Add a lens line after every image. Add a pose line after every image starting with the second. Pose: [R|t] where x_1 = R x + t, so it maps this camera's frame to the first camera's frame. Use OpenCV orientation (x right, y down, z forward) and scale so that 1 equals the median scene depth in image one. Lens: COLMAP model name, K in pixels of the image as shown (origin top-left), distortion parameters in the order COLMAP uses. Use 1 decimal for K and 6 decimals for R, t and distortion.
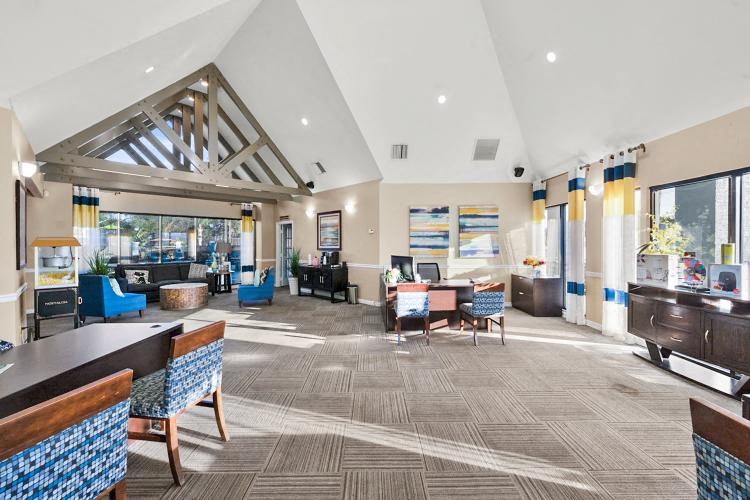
lens RADIAL K [[301.8, 0, 375.0], [0, 301.8, 250.0], [0, 0, 1]] dist [-0.000522, 0.000018]
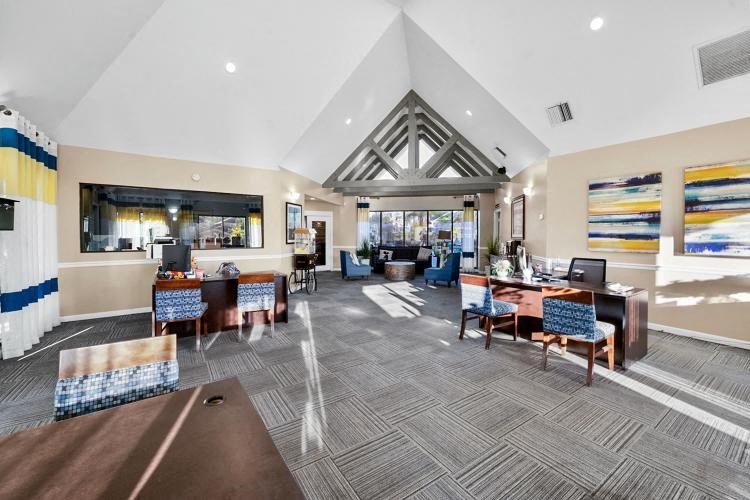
lens RADIAL K [[305.8, 0, 376.2], [0, 305.8, 237.8], [0, 0, 1]] dist [0.000433, 0.000082]
pose [[0.552768, 0.014414, -0.833211, 0.449175], [-0.016760, 0.999840, 0.006178, -0.001645], [0.833167, 0.010550, 0.552921, 0.154679]]
